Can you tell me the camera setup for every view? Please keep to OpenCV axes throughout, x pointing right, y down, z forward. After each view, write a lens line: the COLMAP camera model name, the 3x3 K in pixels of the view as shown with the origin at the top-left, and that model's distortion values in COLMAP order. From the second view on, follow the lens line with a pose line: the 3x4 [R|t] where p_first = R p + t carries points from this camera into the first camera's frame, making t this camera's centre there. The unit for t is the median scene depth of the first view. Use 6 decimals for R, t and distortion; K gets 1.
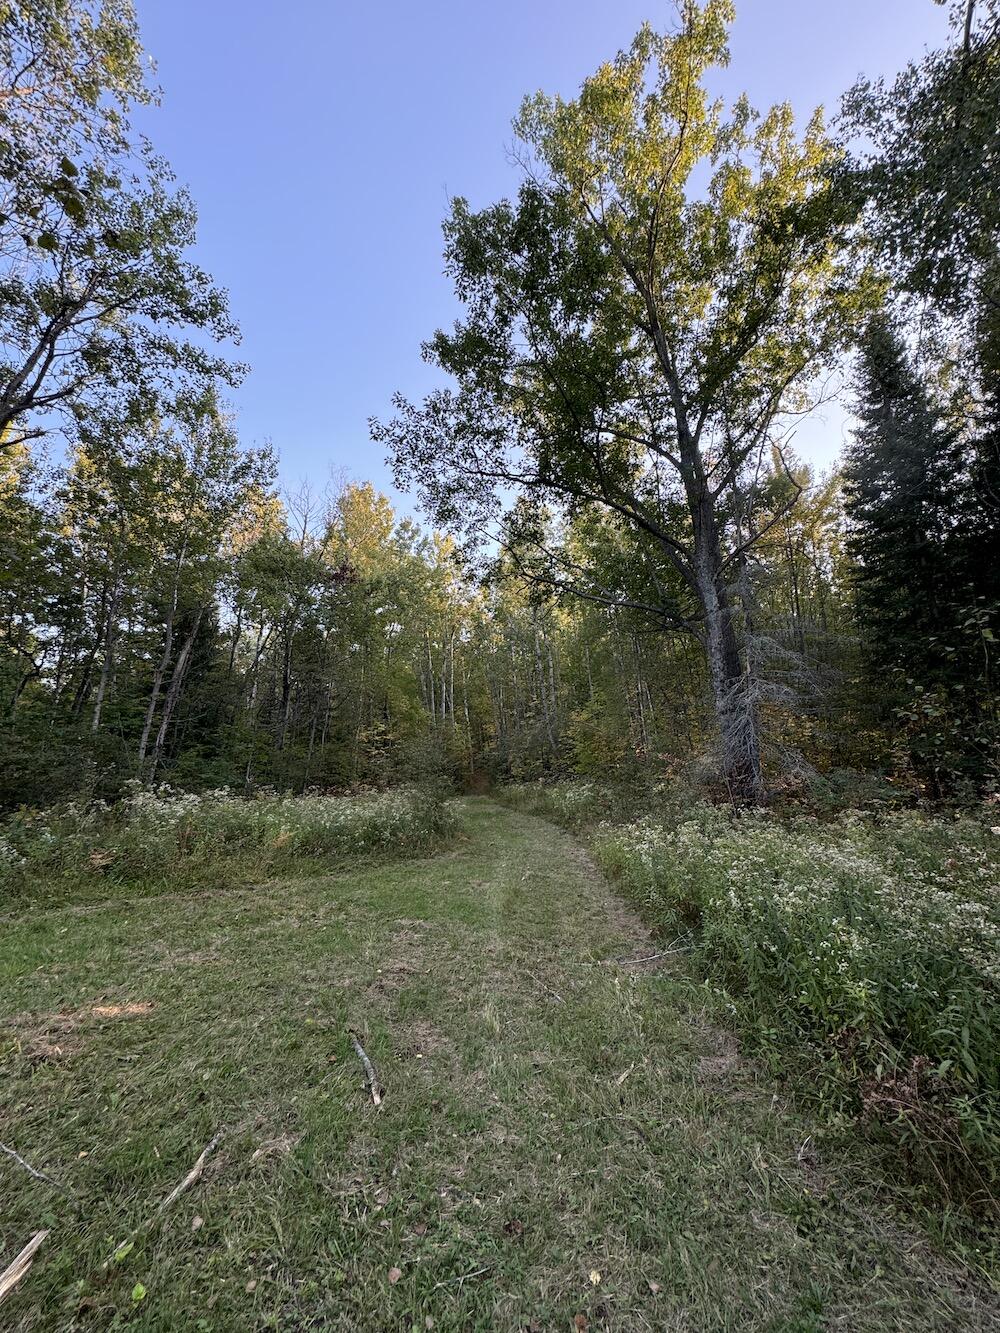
lens RADIAL K [[532.3, 0, 499.5], [0, 532.3, 667.0], [0, 0, 1]] dist [-0.001936, 0.000370]
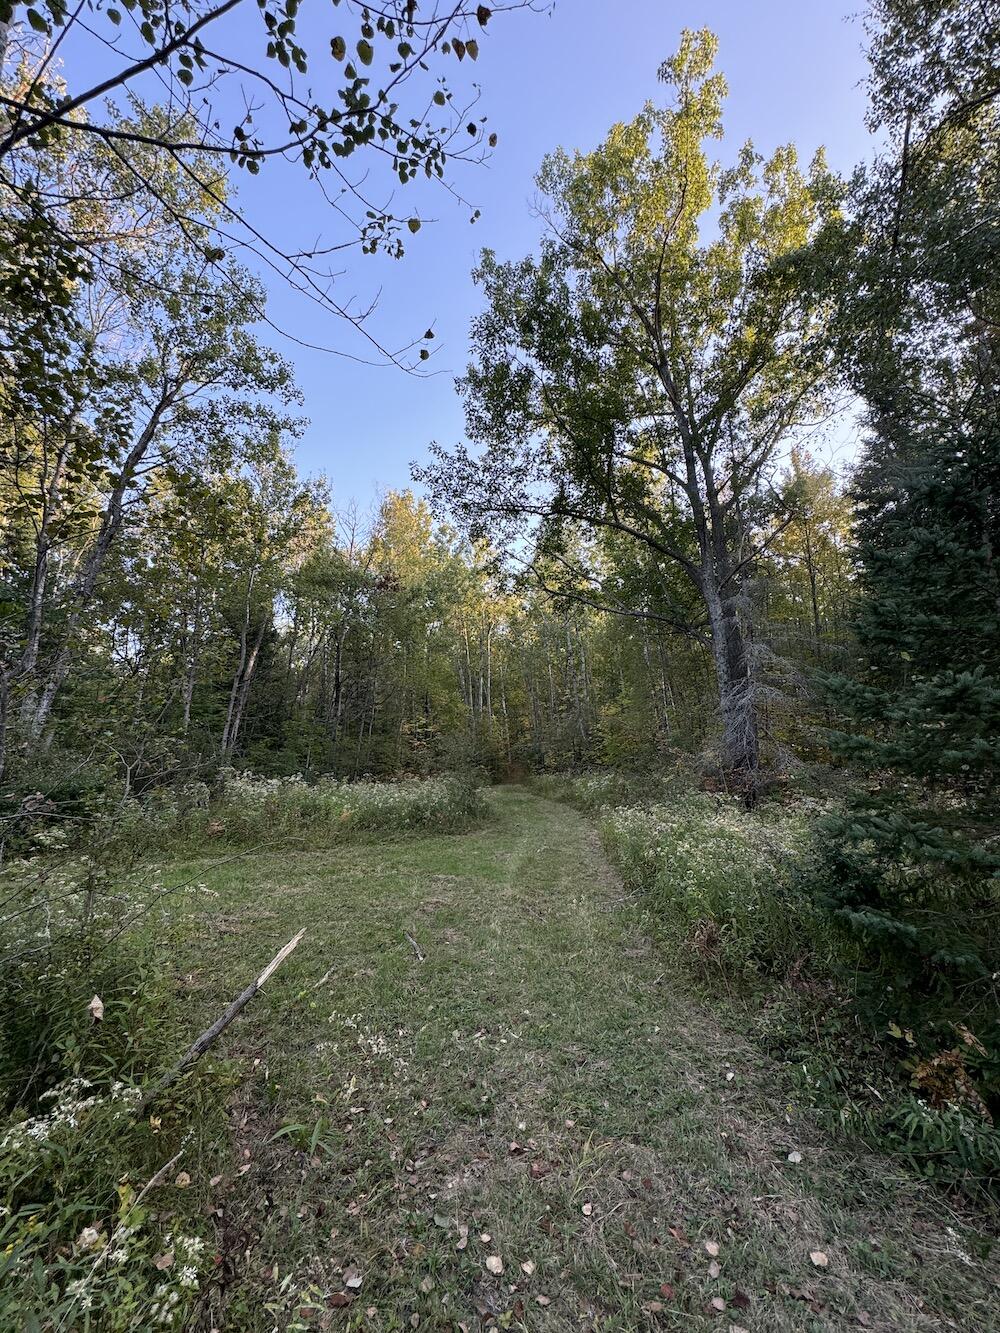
lens RADIAL K [[529.1, 0, 500.8], [0, 529.1, 667.8], [0, 0, 1]] dist [-0.002903, 0.000556]
pose [[0.997455, -0.004836, -0.071129, 0.028797], [0.006154, 0.999813, 0.018321, -0.027224], [0.071027, -0.018712, 0.997299, -0.126518]]
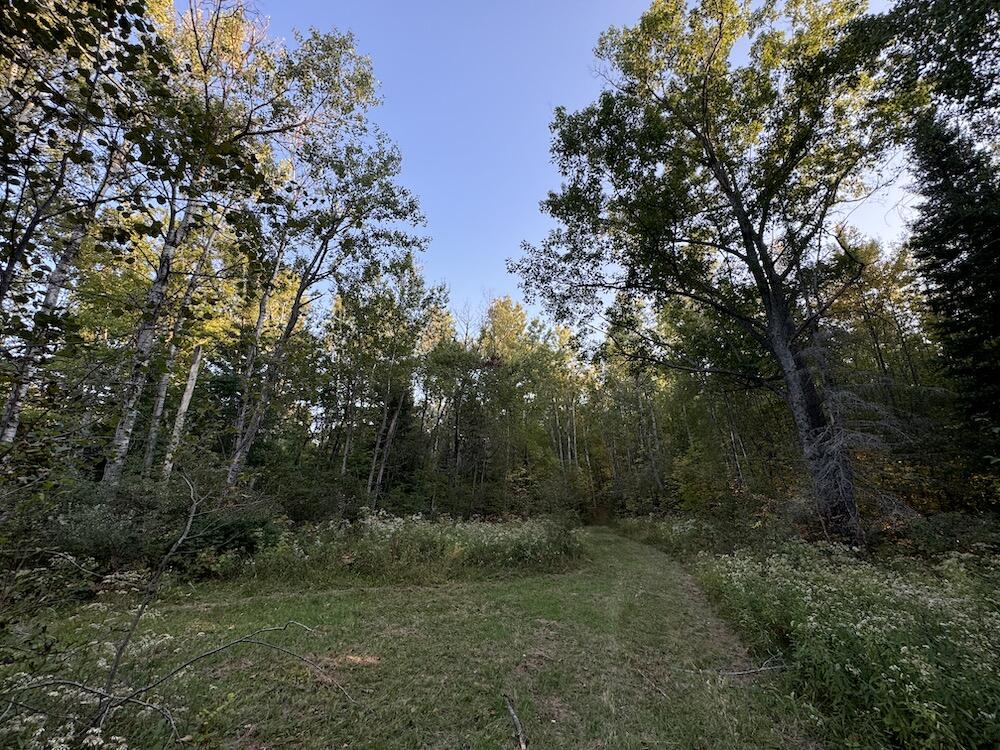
lens RADIAL K [[399.3, 0, 500.0], [0, 399.3, 374.8], [0, 0, 1]] dist [-0.001936, 0.000370]
pose [[0.962351, -0.063391, -0.264316, 0.010115], [0.030736, 0.991567, -0.125899, -0.005917], [0.270068, 0.113035, 0.956183, -0.026796]]
